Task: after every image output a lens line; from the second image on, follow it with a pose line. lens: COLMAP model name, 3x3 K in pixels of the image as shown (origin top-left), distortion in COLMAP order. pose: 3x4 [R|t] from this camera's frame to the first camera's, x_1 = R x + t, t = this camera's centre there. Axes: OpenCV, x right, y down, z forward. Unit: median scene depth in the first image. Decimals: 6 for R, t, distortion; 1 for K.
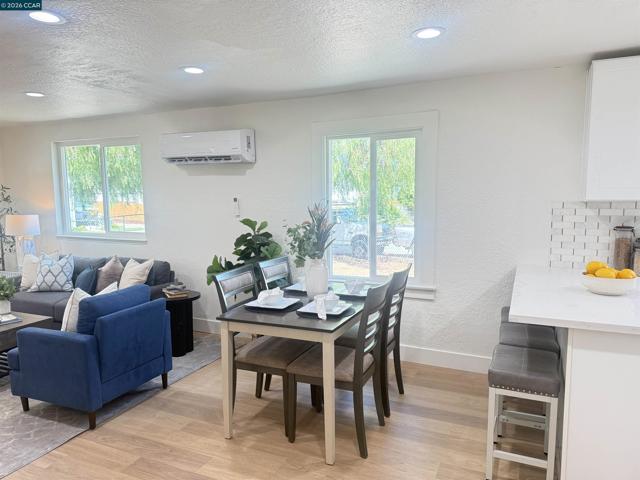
lens RADIAL K [[449.6, 0, 320.3], [0, 449.6, 241.9], [0, 0, 1]] dist [0.060805, -0.072695]
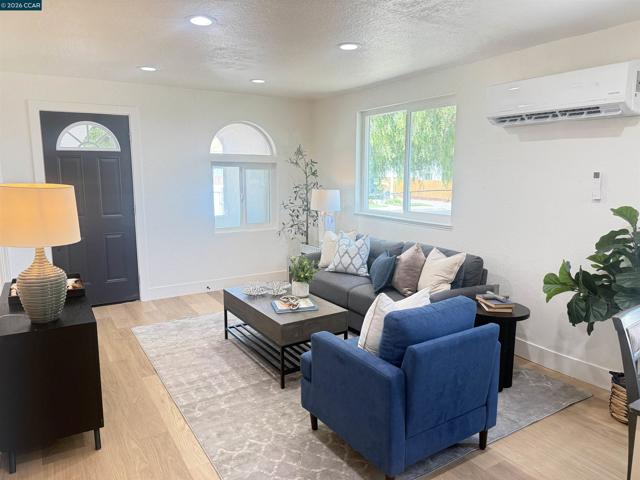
lens RADIAL K [[449.6, 0, 316.6], [0, 449.6, 240.5], [0, 0, 1]] dist [0.060805, -0.072695]
pose [[0.826003, 0.091878, -0.556127, -0.153527], [-0.065228, 0.995578, 0.067599, -0.017950], [0.559879, -0.019562, 0.828344, 0.231040]]
